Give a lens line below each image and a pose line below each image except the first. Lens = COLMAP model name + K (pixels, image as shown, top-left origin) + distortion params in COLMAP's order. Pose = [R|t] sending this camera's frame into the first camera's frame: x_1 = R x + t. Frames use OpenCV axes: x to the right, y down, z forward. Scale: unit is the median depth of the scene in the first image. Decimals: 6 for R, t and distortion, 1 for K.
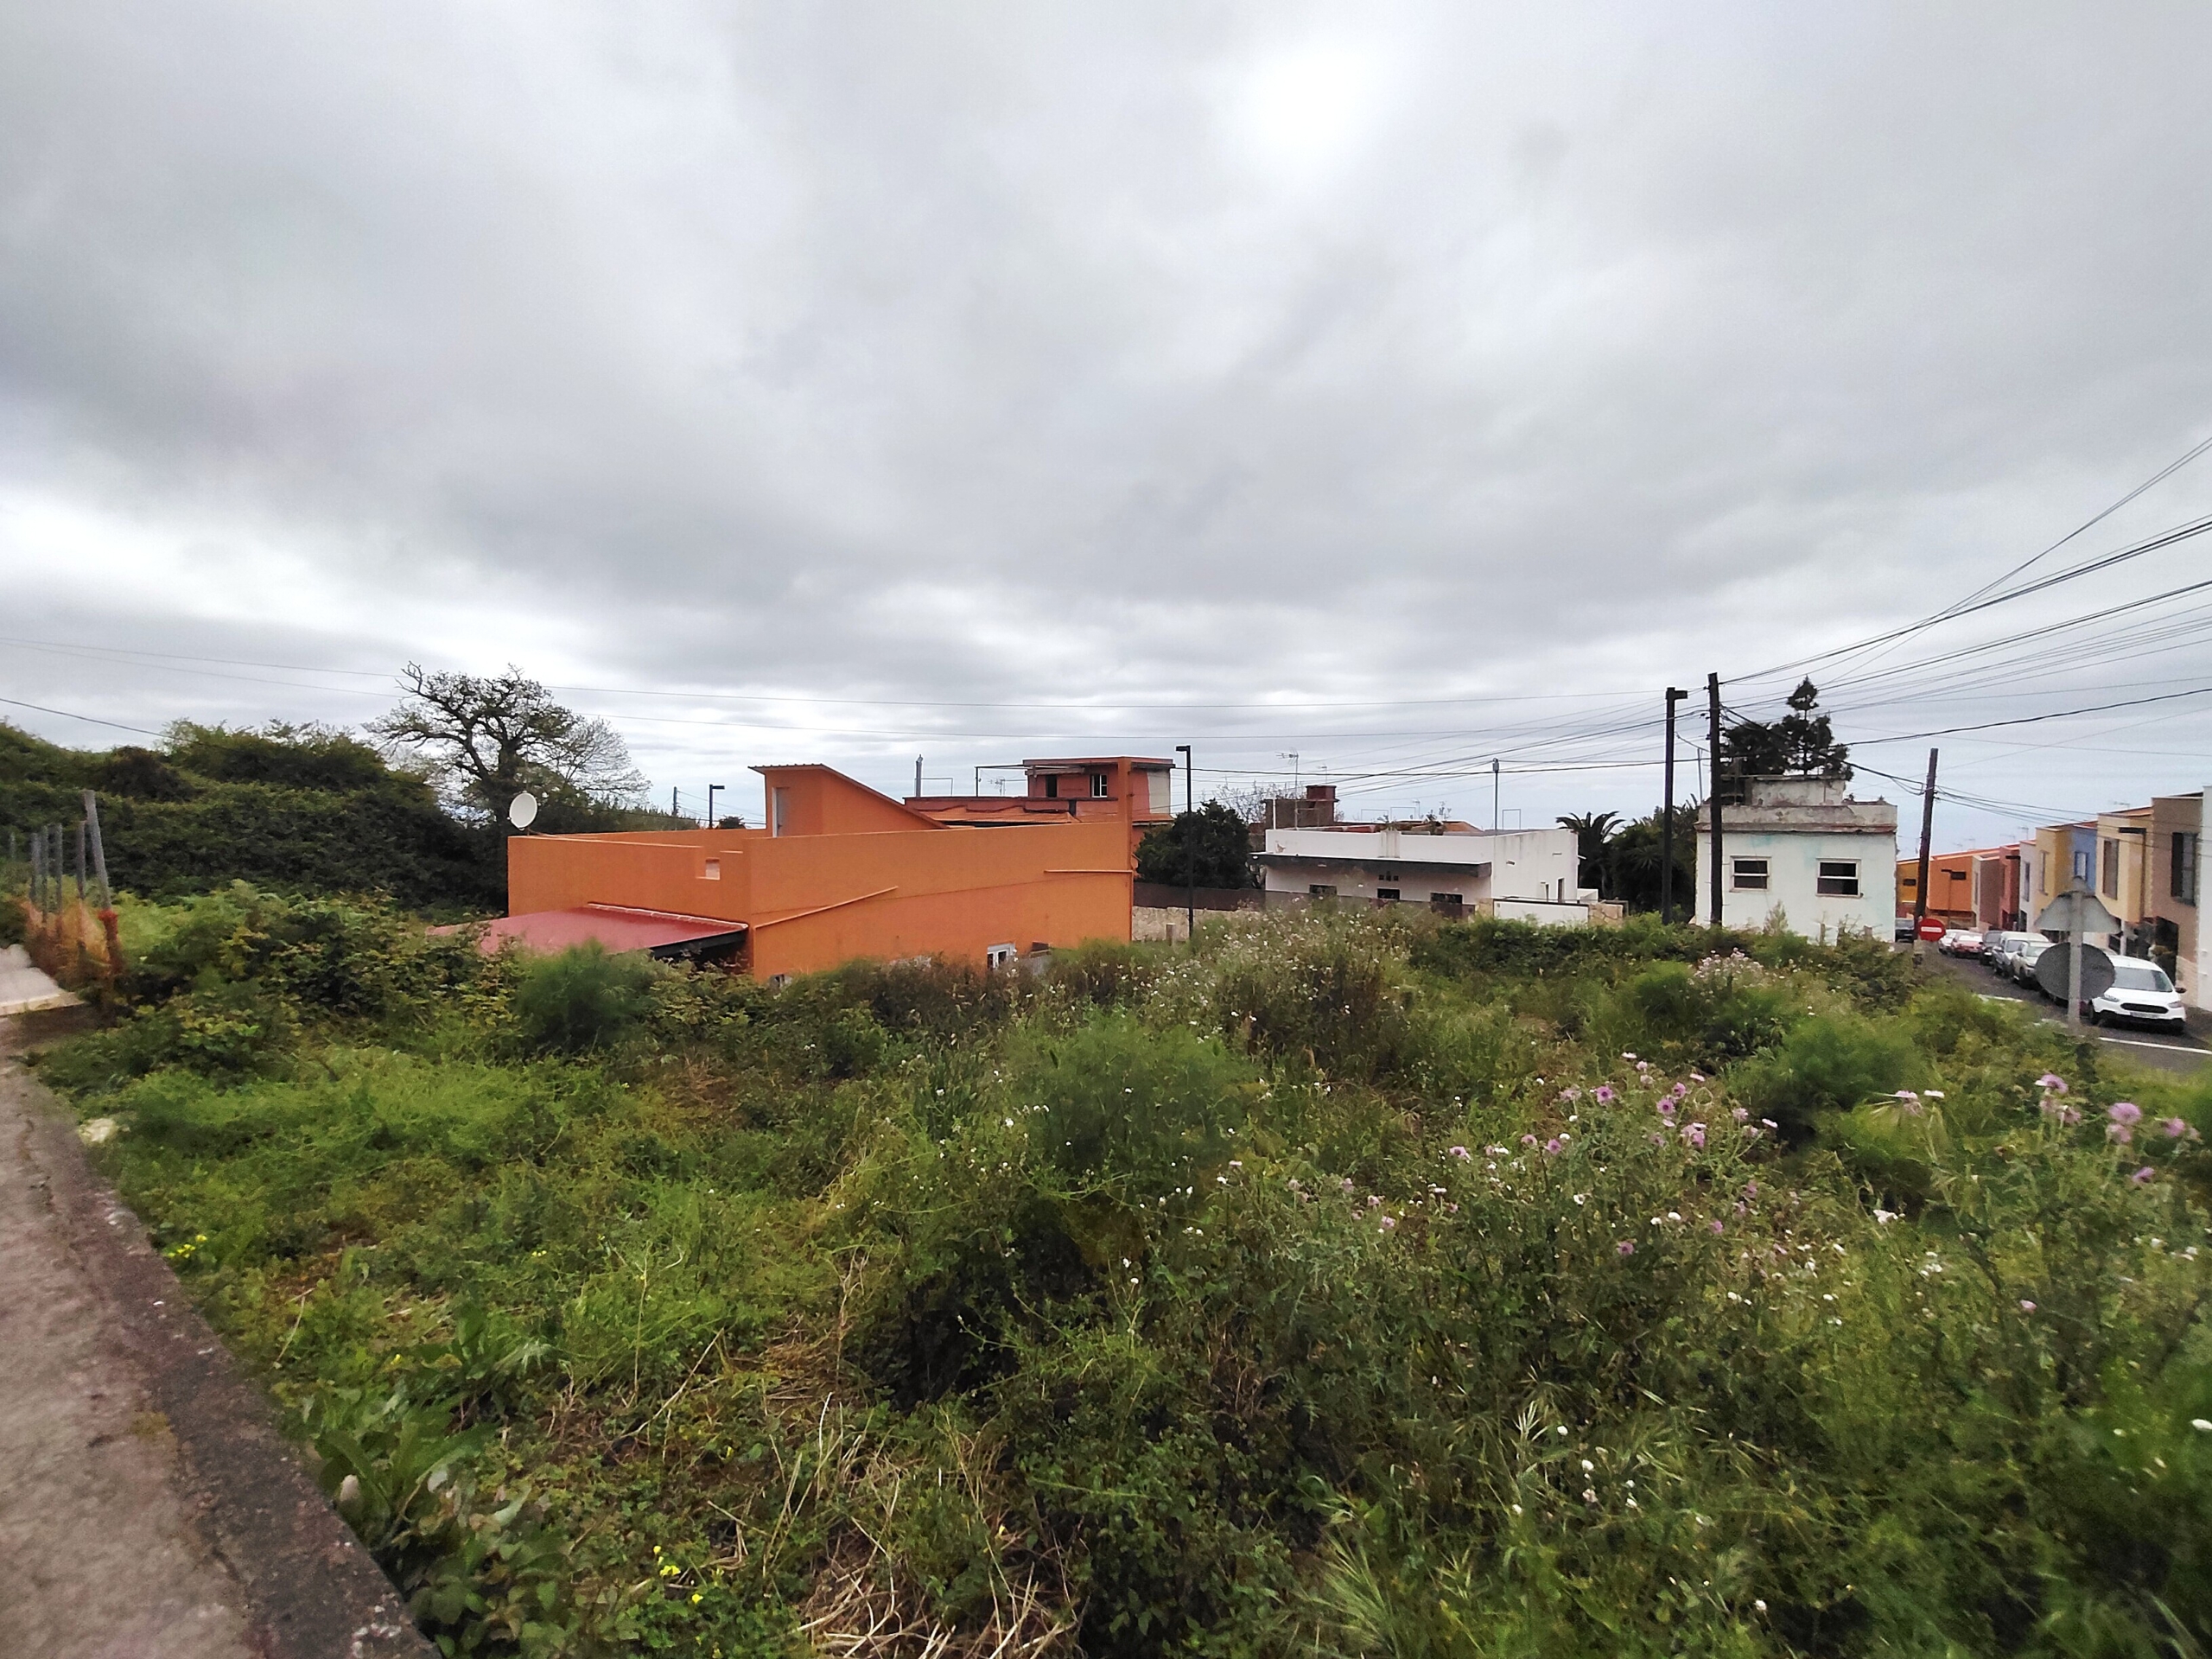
lens RADIAL K [[1018.5, 0, 1088.3], [0, 1018.5, 822.4], [0, 0, 1]] dist [-0.013567, 0.005602]
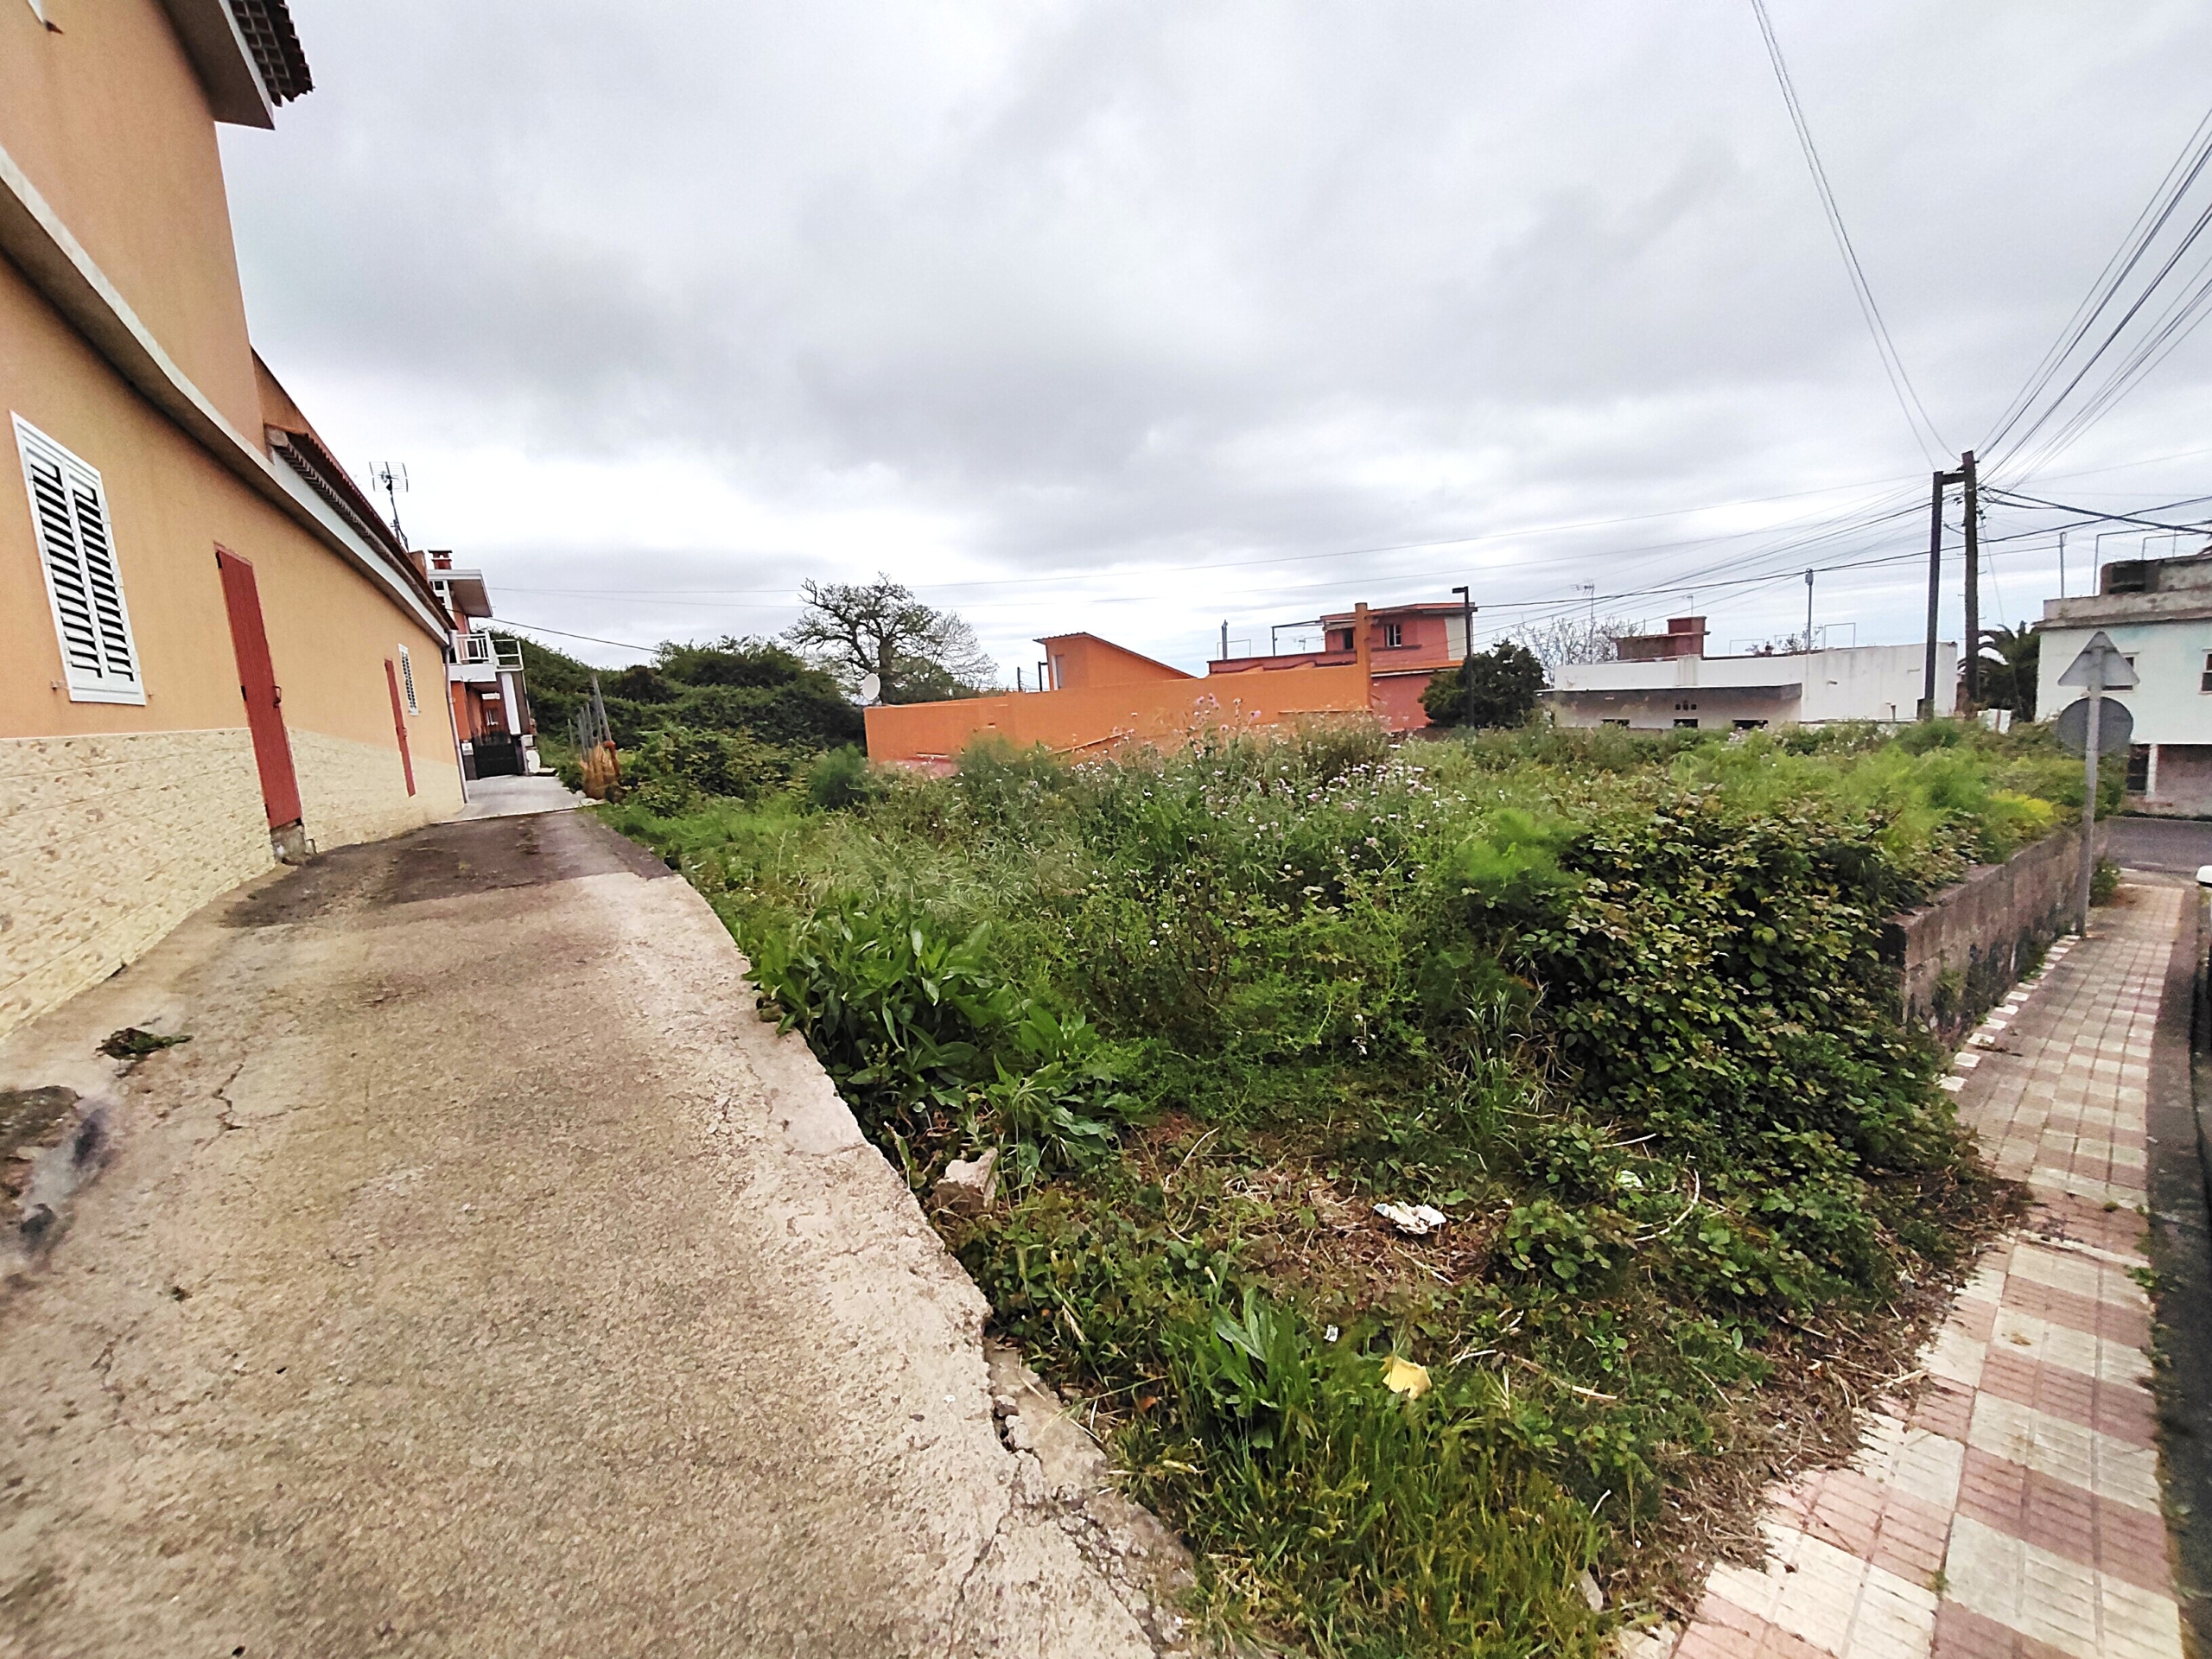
lens RADIAL K [[1018.5, 0, 1088.3], [0, 1018.5, 822.4], [0, 0, 1]] dist [-0.013567, 0.005602]
pose [[0.936987, -0.017401, -0.348932, 0.073803], [0.061809, 0.991261, 0.116542, 0.011583], [0.343854, -0.130765, 0.929874, -0.066919]]
